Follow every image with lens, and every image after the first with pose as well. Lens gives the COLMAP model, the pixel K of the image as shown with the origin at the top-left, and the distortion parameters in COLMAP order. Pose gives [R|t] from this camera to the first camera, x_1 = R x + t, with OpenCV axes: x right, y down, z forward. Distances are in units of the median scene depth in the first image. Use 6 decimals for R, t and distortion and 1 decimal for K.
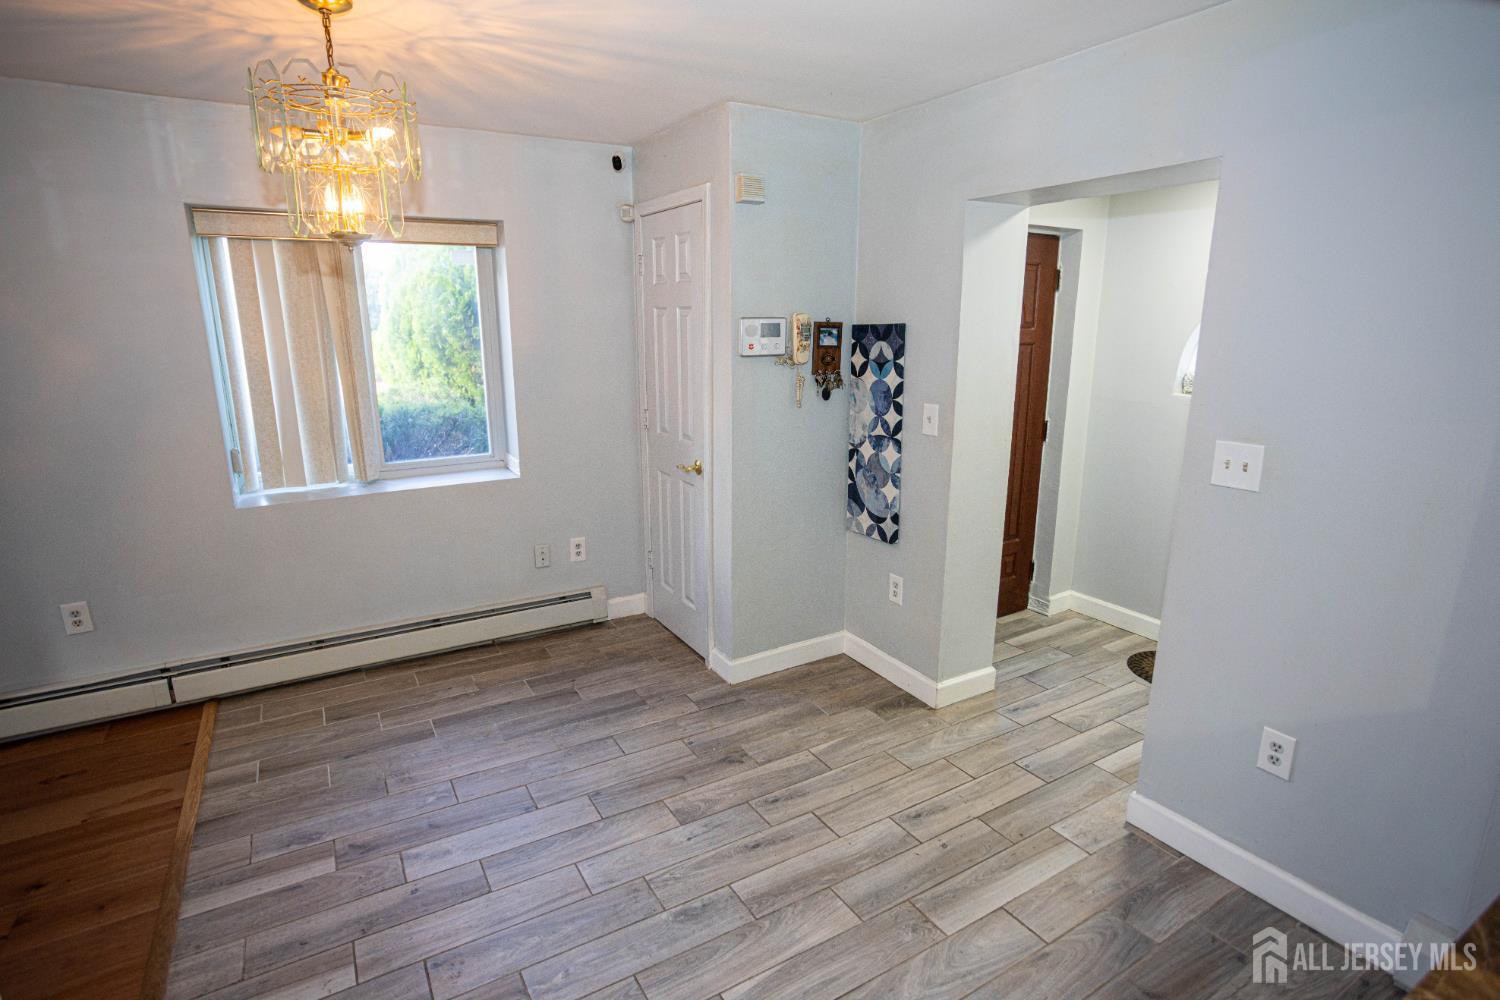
lens RADIAL K [[731.5, 0, 750.0], [0, 731.5, 500.0], [0, 0, 1]] dist [-0.051589, 0.025522]
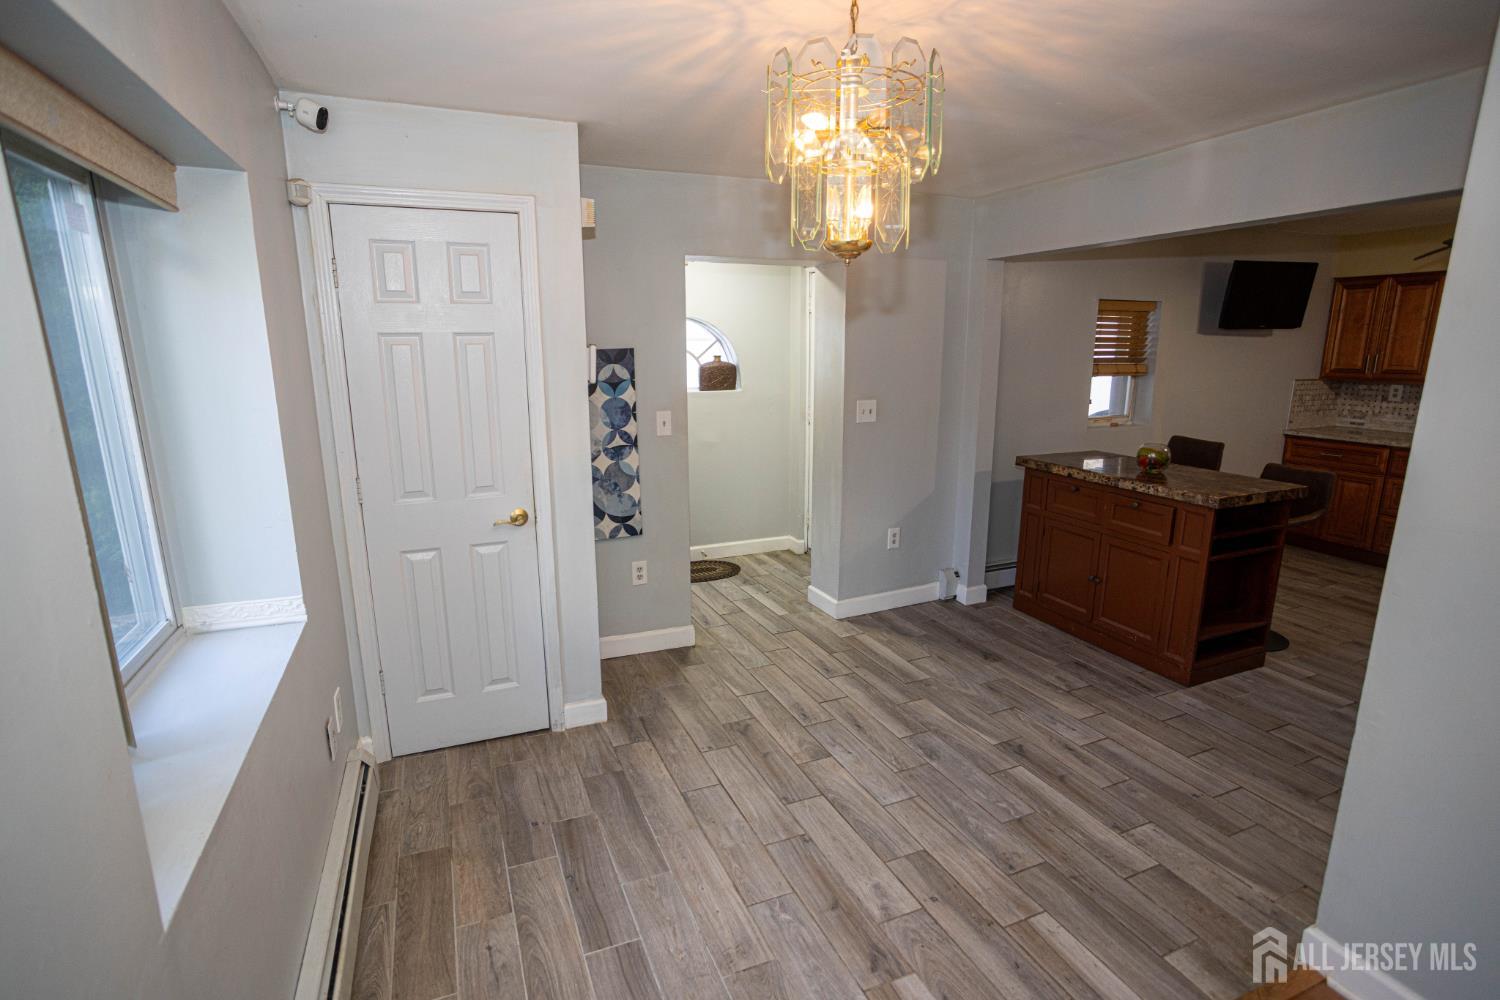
lens RADIAL K [[737.4, 0, 698.2], [0, 737.4, 509.6], [0, 0, 1]] dist [-0.025008, 0.000565]
pose [[0.177875, -0.218201, 0.959556, -1.005673], [0.243406, 0.954562, 0.171945, -0.174935], [-0.953475, 0.202977, 0.222904, 0.698396]]
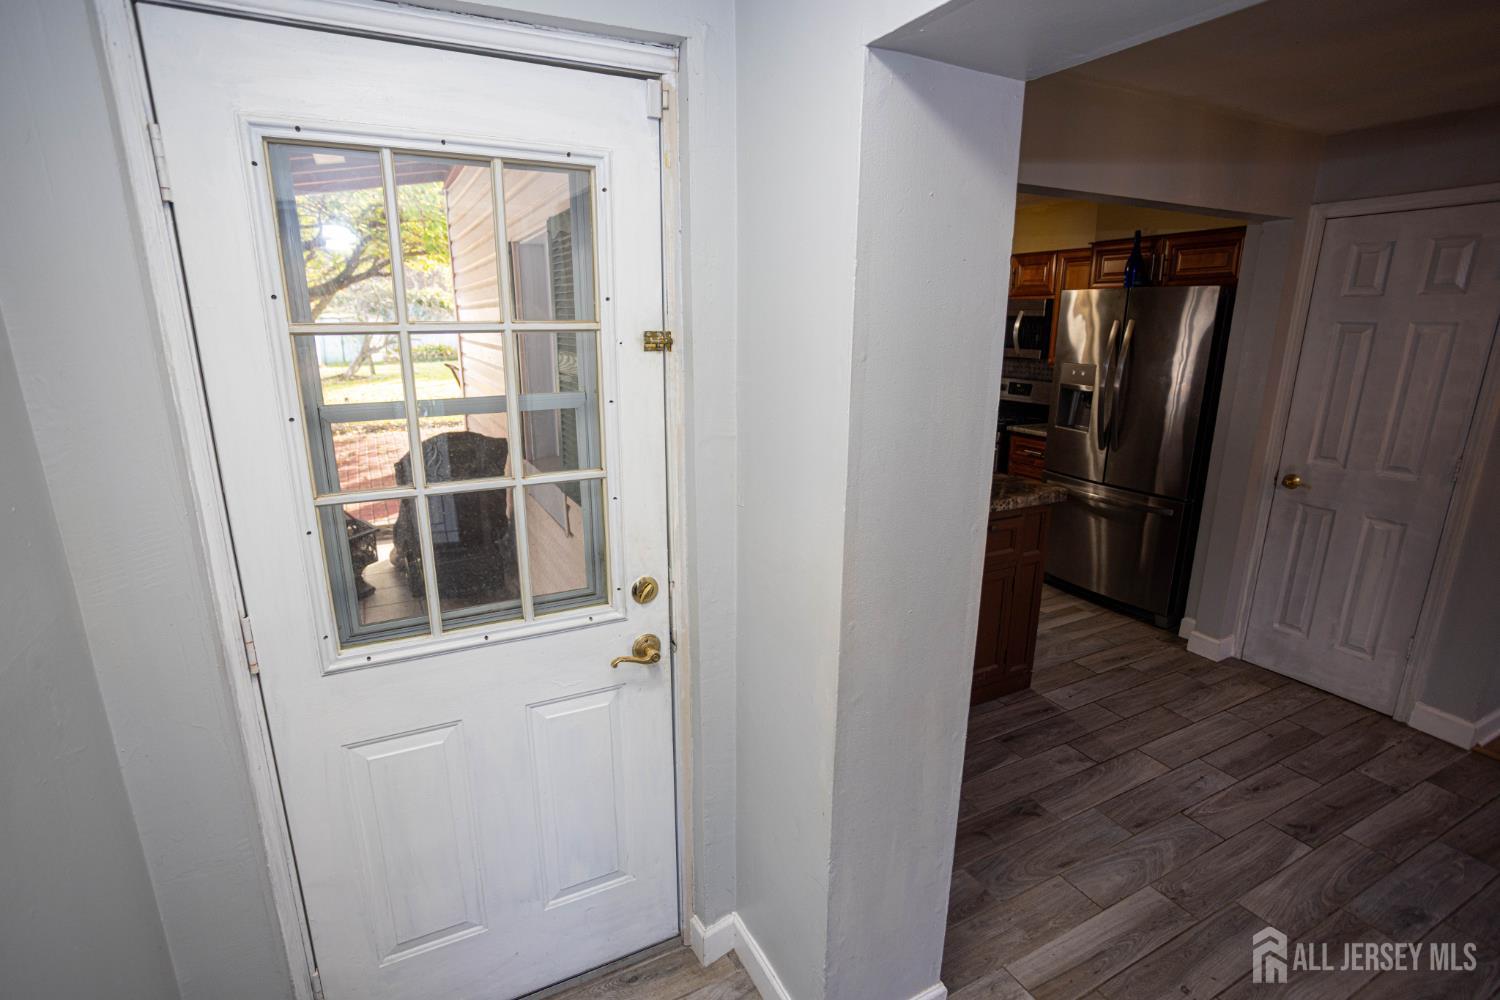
lens RADIAL K [[731.5, 0, 750.0], [0, 731.5, 500.0], [0, 0, 1]] dist [-0.051589, 0.025522]
pose [[-0.999222, -0.009643, 0.038239, 0.563196], [0.009206, 0.885815, 0.463947, -0.289503], [-0.038346, 0.463939, -0.885037, 1.135439]]
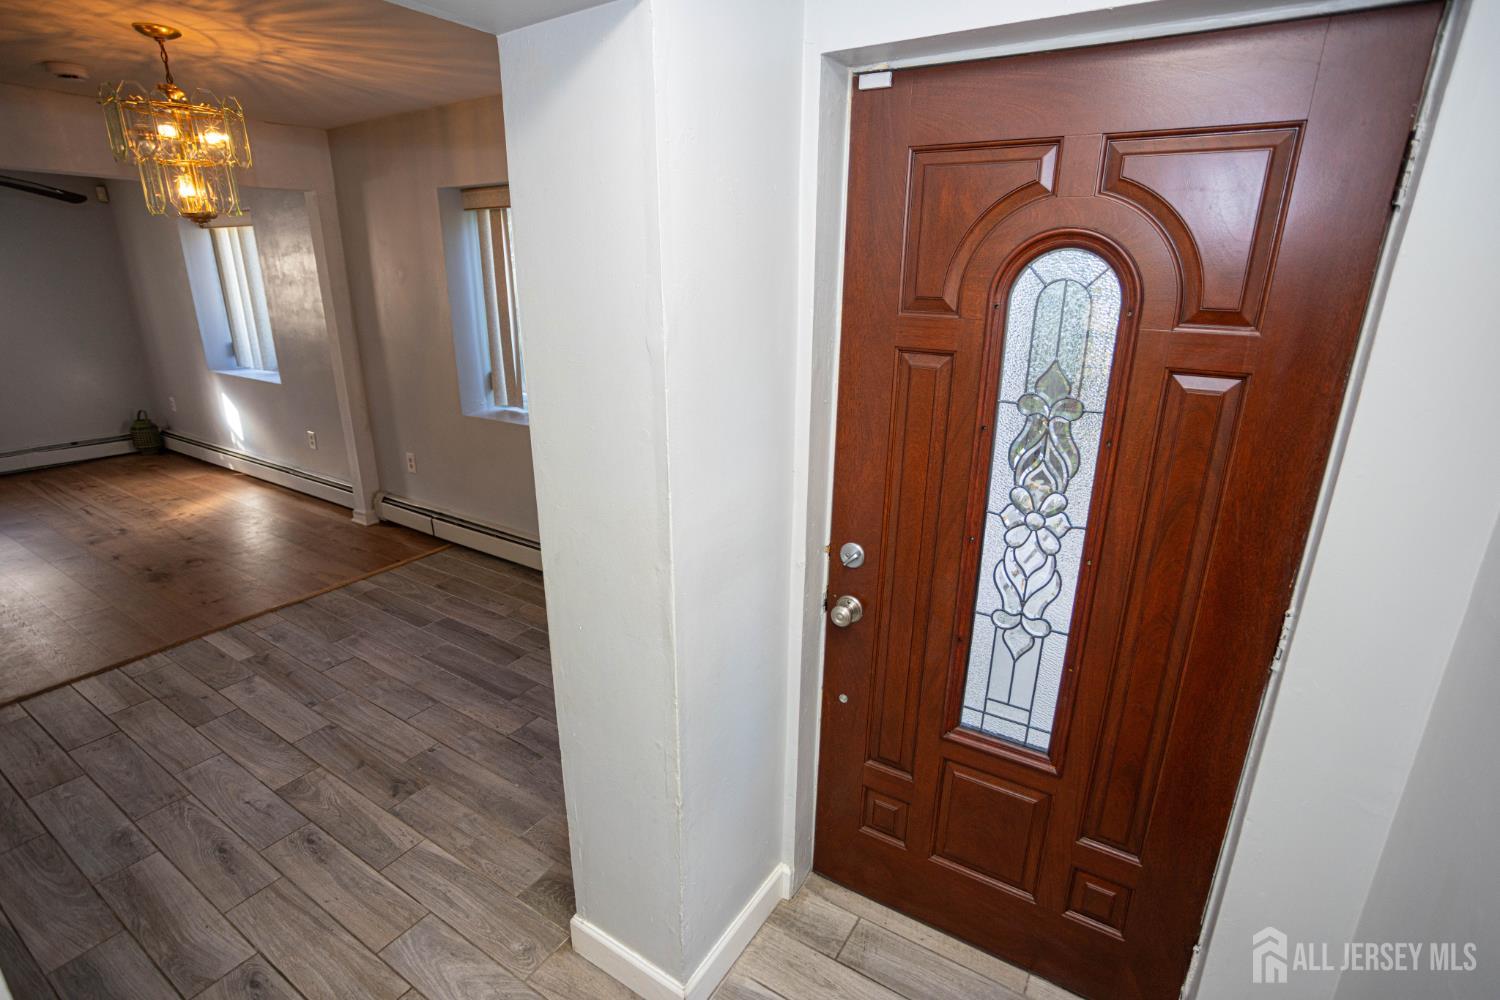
lens RADIAL K [[731.5, 0, 750.0], [0, 731.5, 500.0], [0, 0, 1]] dist [-0.051589, 0.025522]
pose [[0.457291, 0.275501, -0.845567, 0.769033], [-0.219291, 0.956378, 0.193010, -0.227018], [0.861856, 0.097164, 0.497758, 0.846649]]
